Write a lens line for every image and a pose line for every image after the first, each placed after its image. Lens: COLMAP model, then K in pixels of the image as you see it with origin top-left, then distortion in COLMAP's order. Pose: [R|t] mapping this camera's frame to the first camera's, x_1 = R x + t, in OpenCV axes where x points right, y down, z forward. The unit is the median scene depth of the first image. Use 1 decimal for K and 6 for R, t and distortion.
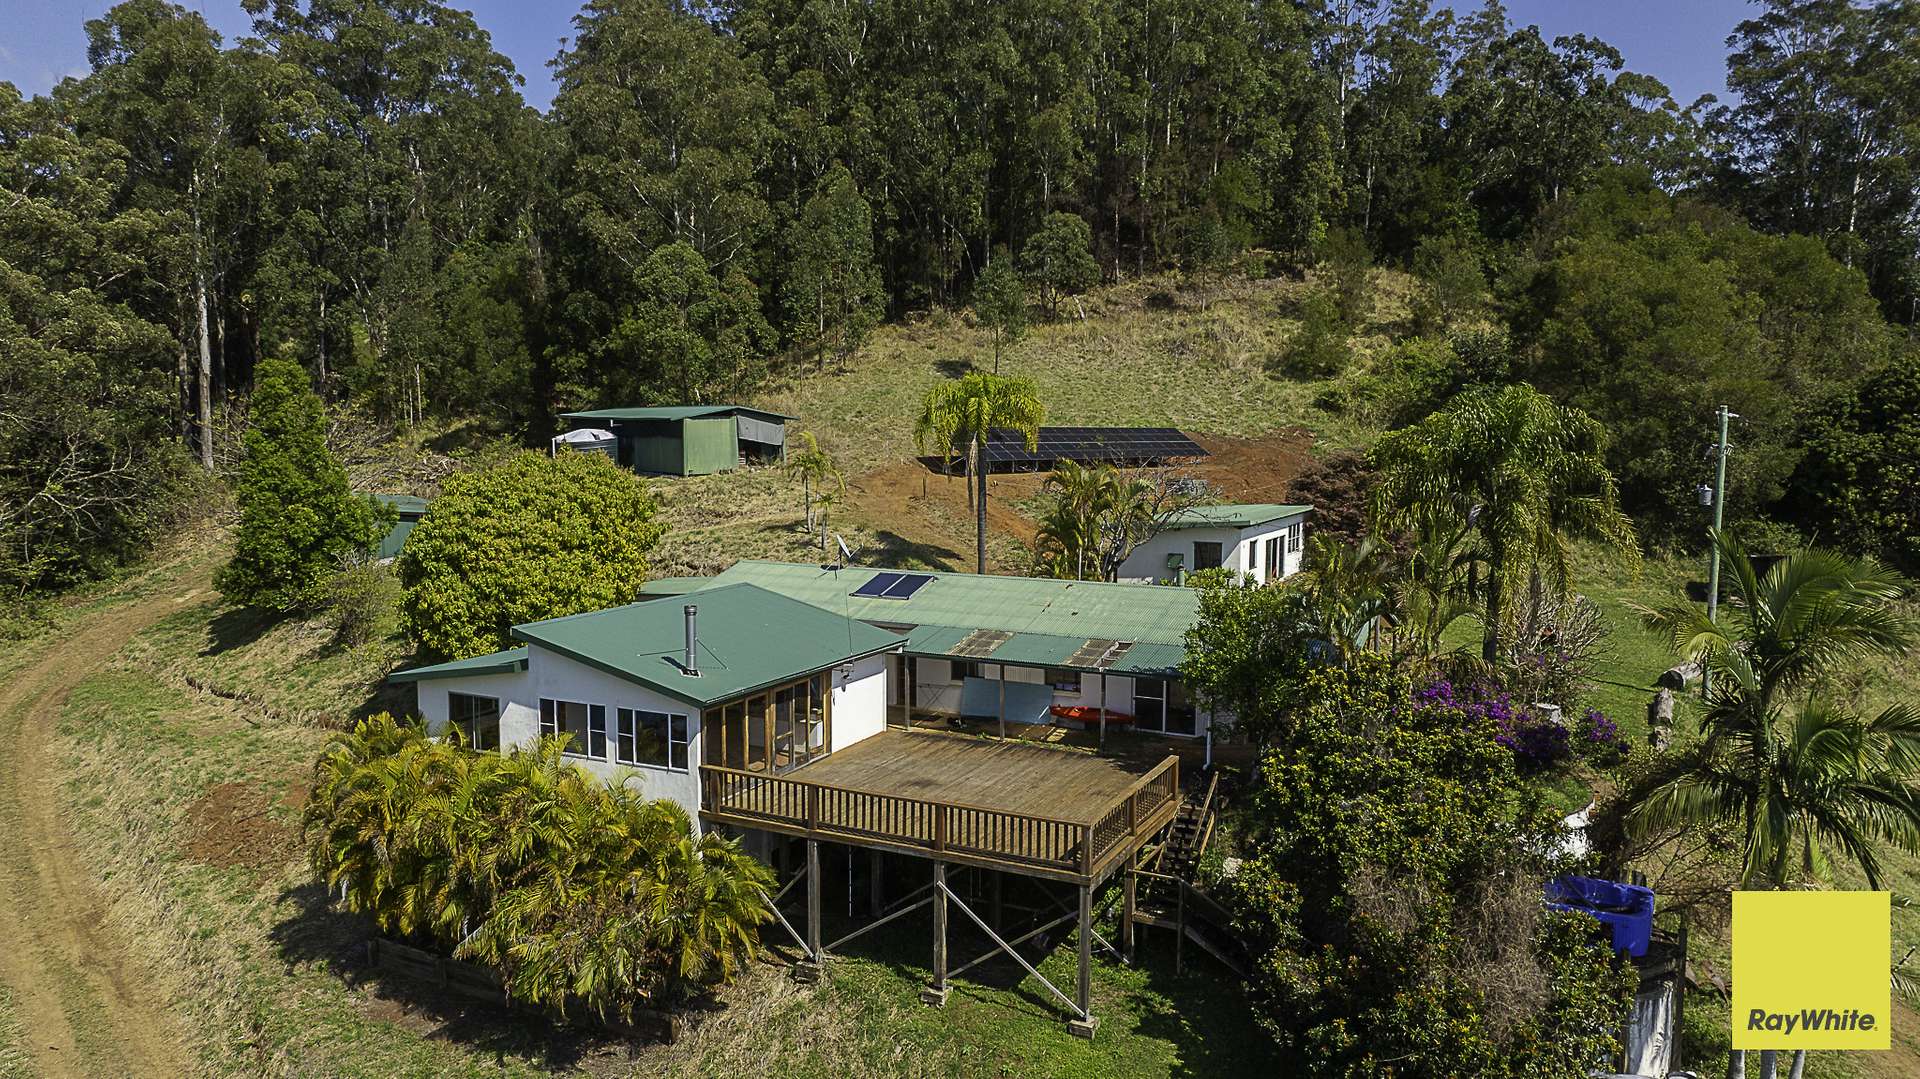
lens RADIAL K [[1322.0, 0, 960.0], [0, 1322.0, 539.5], [0, 0, 1]] dist [-0.038997, -0.002733]
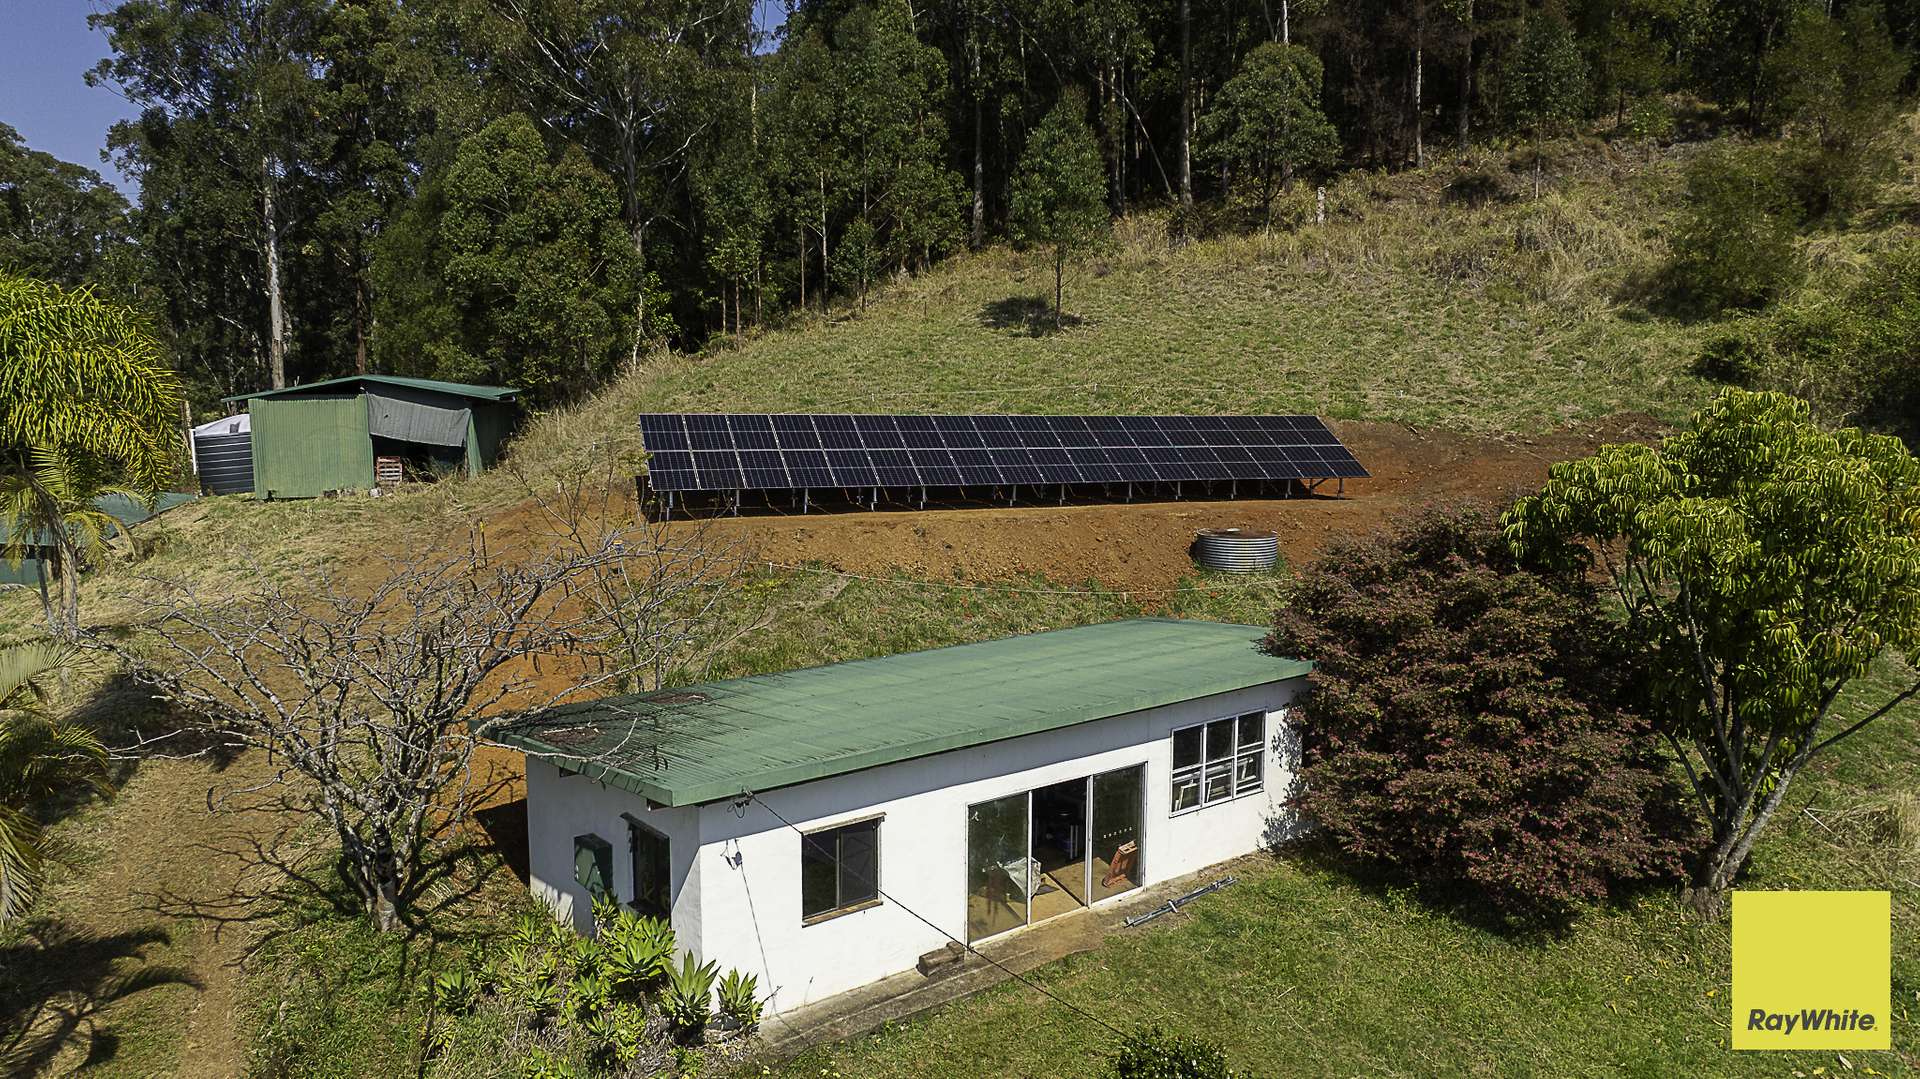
lens RADIAL K [[1322.0, 0, 960.0], [0, 1322.0, 539.5], [0, 0, 1]] dist [-0.038997, -0.002733]
pose [[0.910682, 0.047023, -0.410423, 0.214262], [-0.038260, 0.998831, 0.029543, -0.042288], [0.411332, -0.011201, 0.911417, 0.438068]]
